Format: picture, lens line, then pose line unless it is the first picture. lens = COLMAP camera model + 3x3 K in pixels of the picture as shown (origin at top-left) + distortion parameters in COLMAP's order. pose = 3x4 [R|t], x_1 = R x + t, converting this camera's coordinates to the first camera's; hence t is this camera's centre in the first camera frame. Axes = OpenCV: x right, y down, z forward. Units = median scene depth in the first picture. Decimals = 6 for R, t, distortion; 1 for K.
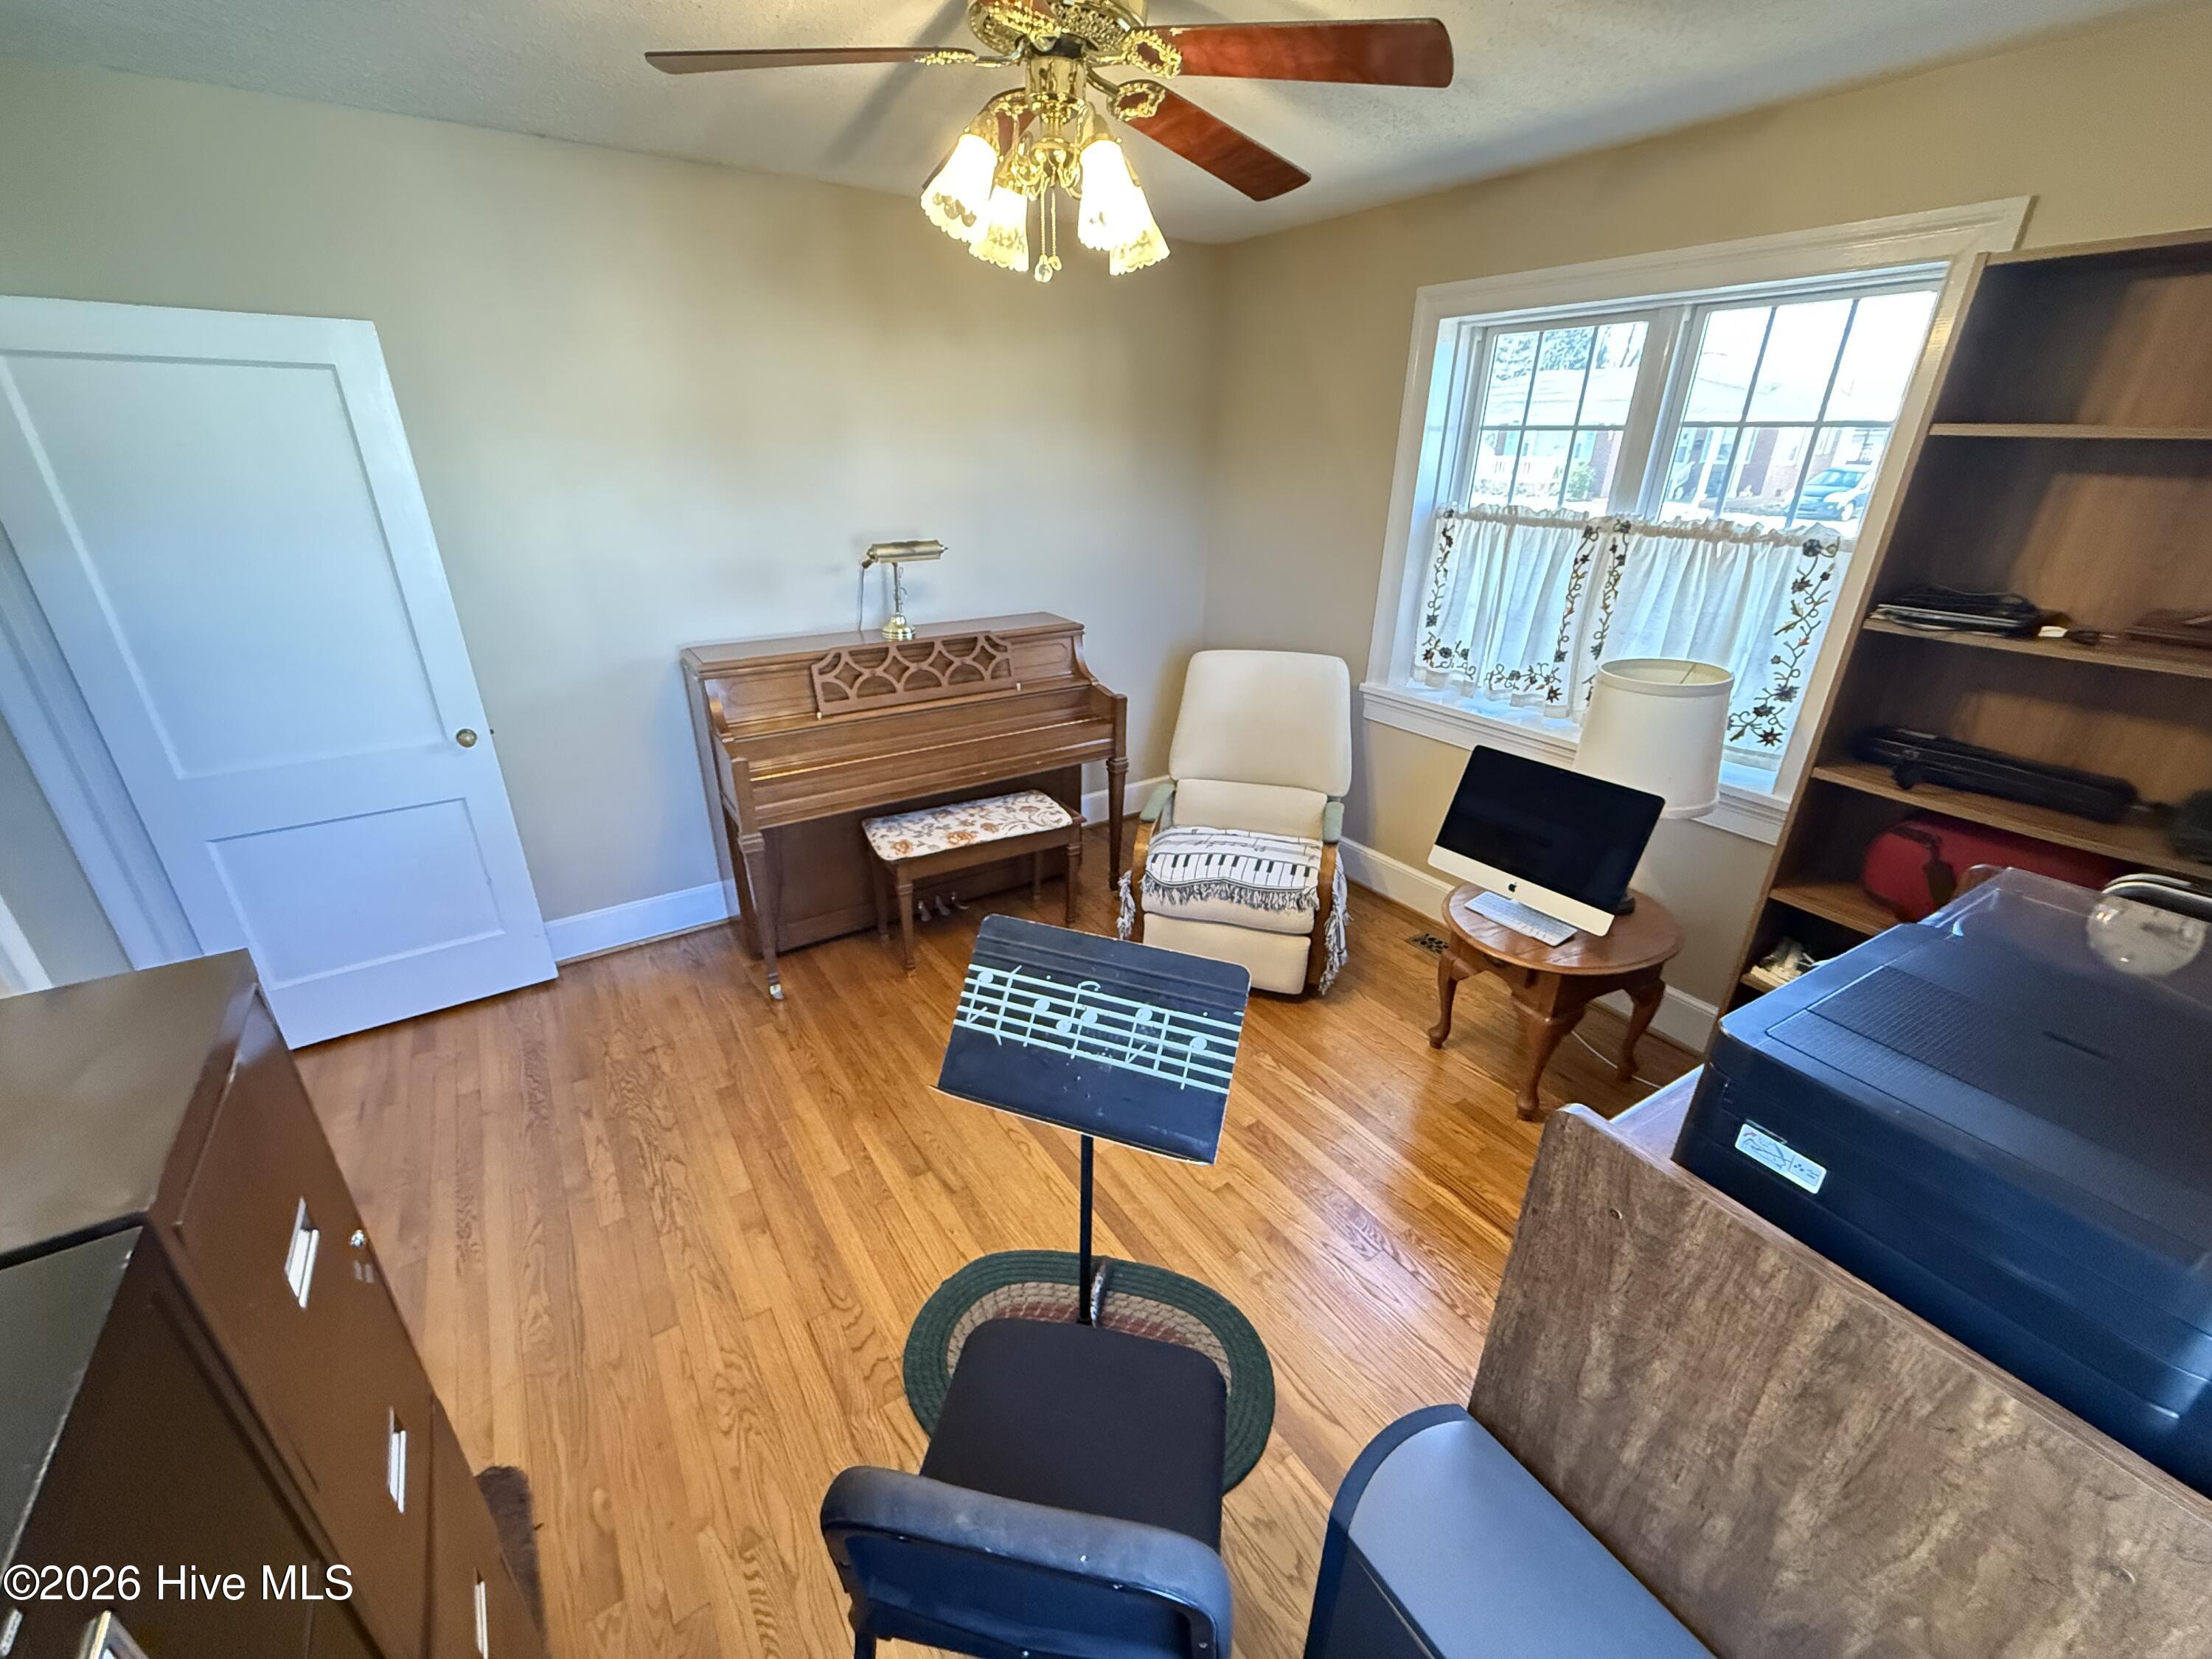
lens RADIAL K [[881.2, 0, 1102.1], [0, 881.2, 832.0], [0, 0, 1]] dist [0.000550, 0.000115]
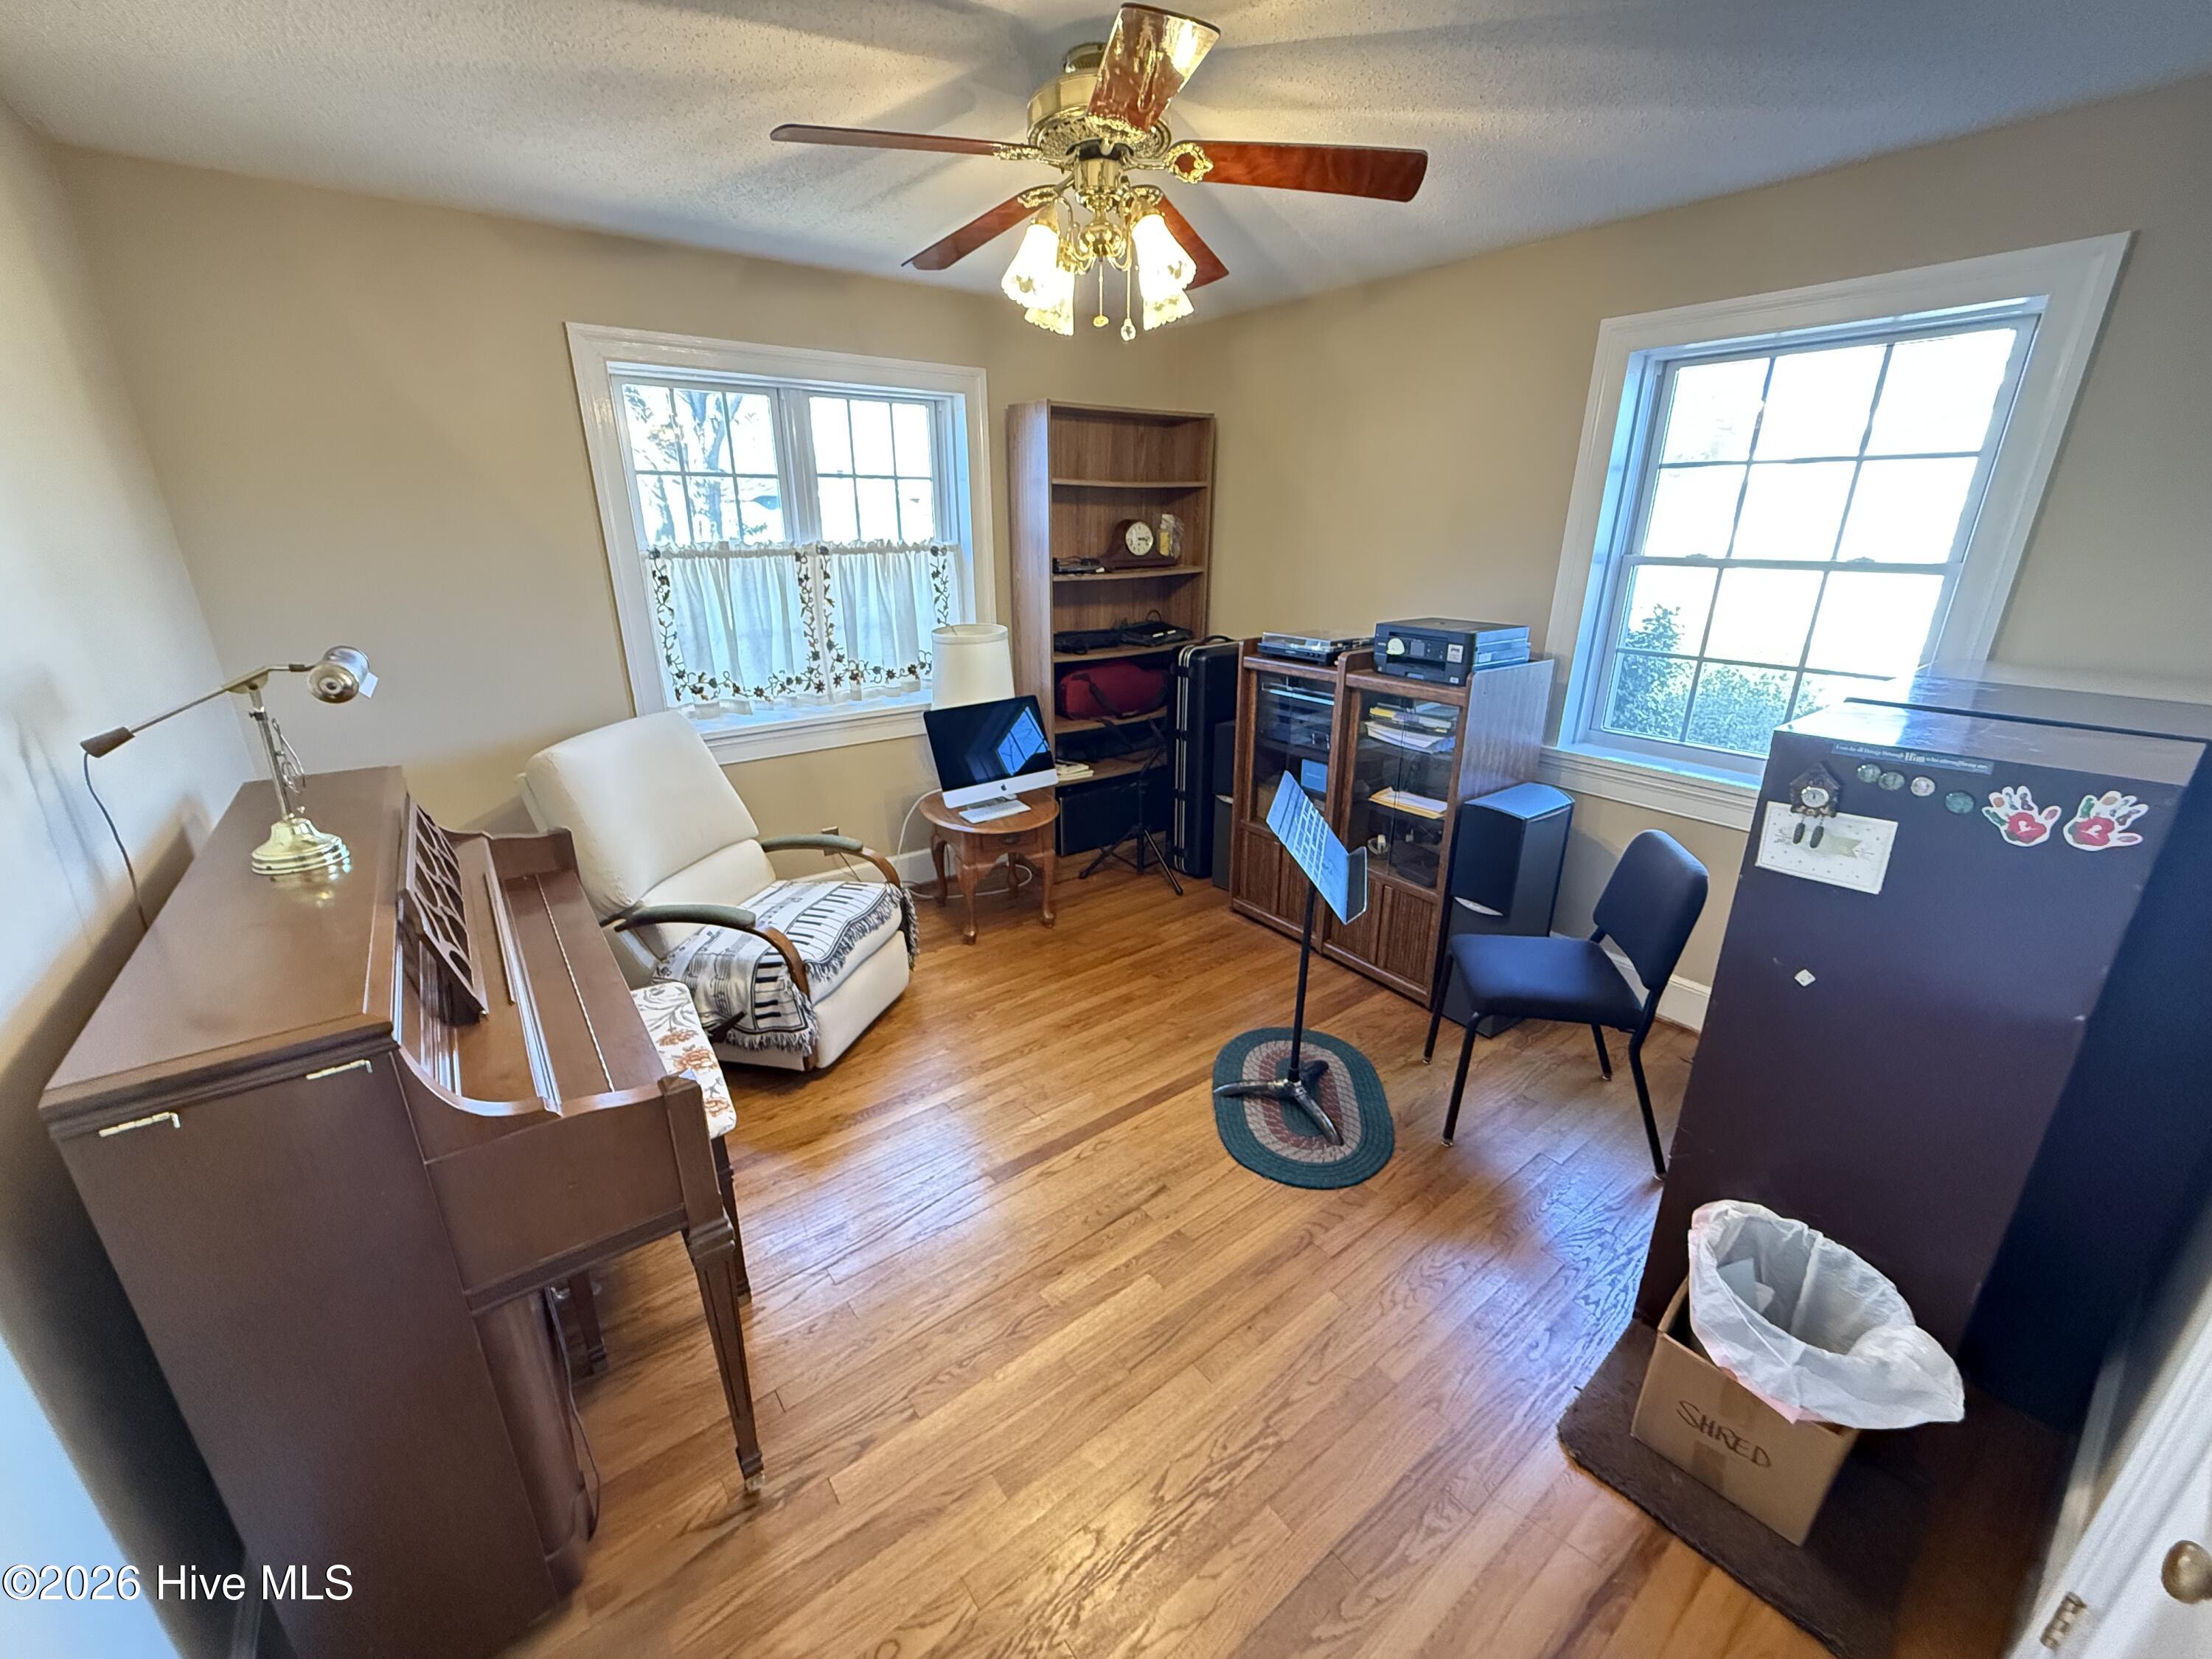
lens RADIAL K [[881.2, 0, 1102.1], [0, 881.2, 832.0], [0, 0, 1]] dist [0.000550, 0.000115]
pose [[-0.049868, -0.347282, 0.936434, -0.892233], [0.405600, 0.849762, 0.336738, -0.289854], [-0.912689, 0.396610, 0.098482, 0.726061]]
